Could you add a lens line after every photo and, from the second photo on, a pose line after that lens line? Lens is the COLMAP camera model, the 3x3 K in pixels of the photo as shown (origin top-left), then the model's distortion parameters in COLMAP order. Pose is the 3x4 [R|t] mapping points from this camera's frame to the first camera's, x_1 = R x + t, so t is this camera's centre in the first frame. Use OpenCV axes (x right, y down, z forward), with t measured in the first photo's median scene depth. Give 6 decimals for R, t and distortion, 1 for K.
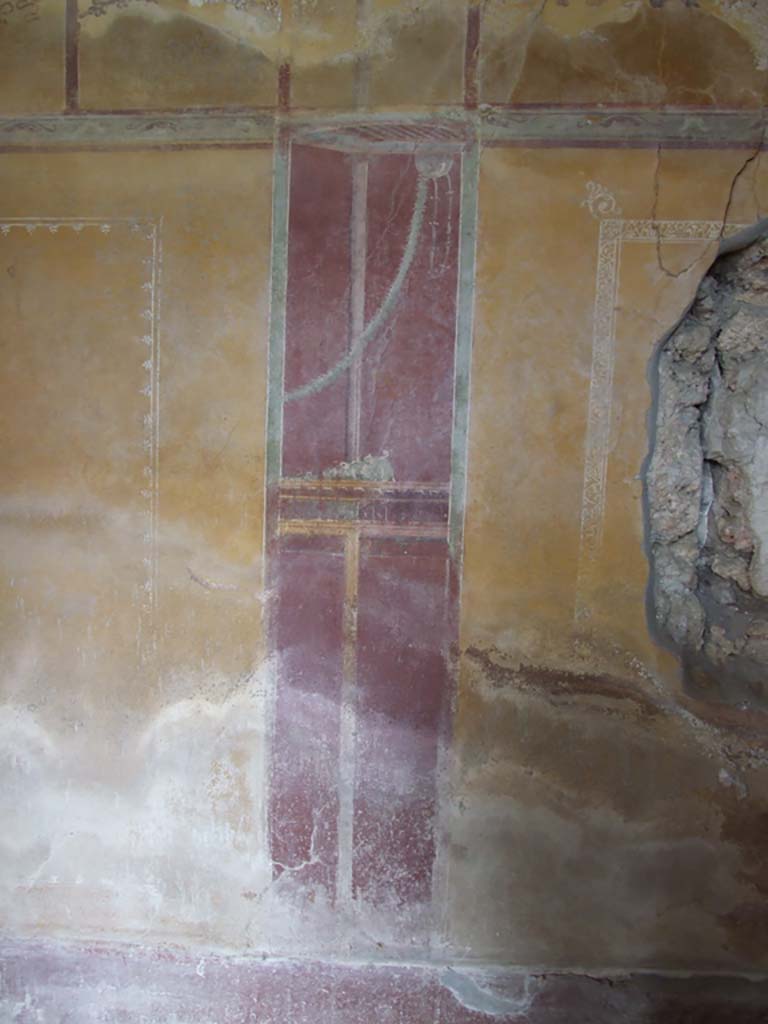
lens RADIAL K [[849.3, 0, 376.1], [0, 849.3, 519.2], [0, 0, 1]] dist [-0.061816, 0.053378]
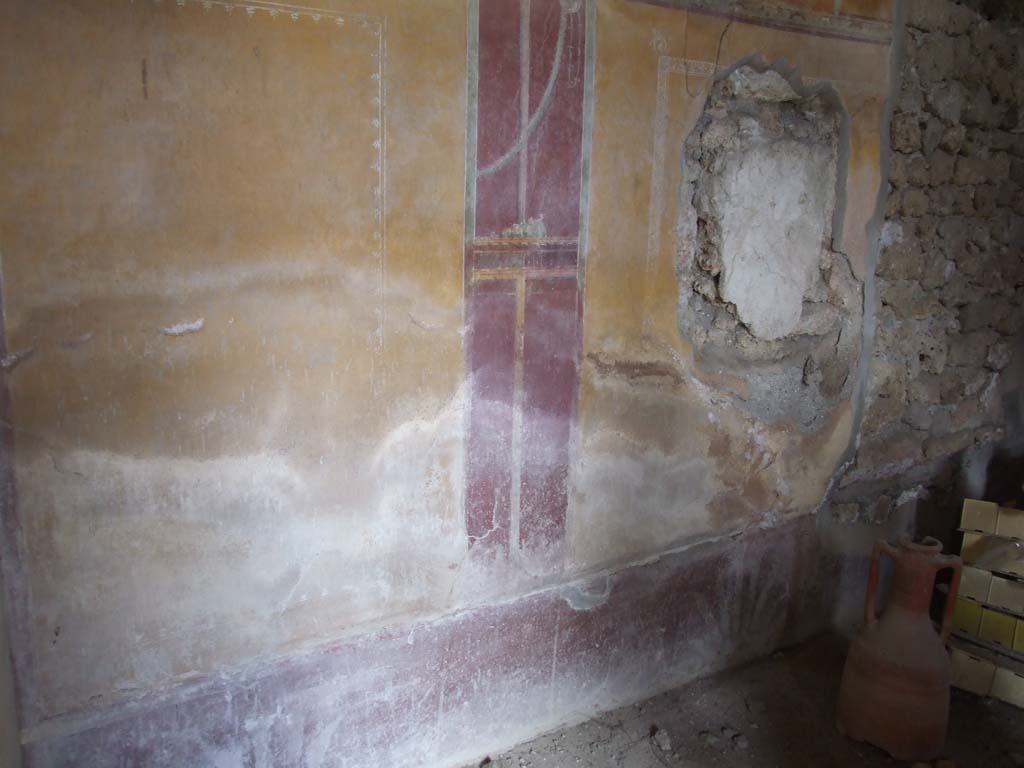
lens RADIAL K [[849.3, 0, 517.2], [0, 849.3, 381.3], [0, 0, 1]] dist [-0.061816, 0.053378]
pose [[0.809912, -0.128392, 0.572327, -0.811103], [0.065547, 0.989449, 0.129209, 0.005829], [-0.582878, -0.067134, 0.809782, -0.093876]]
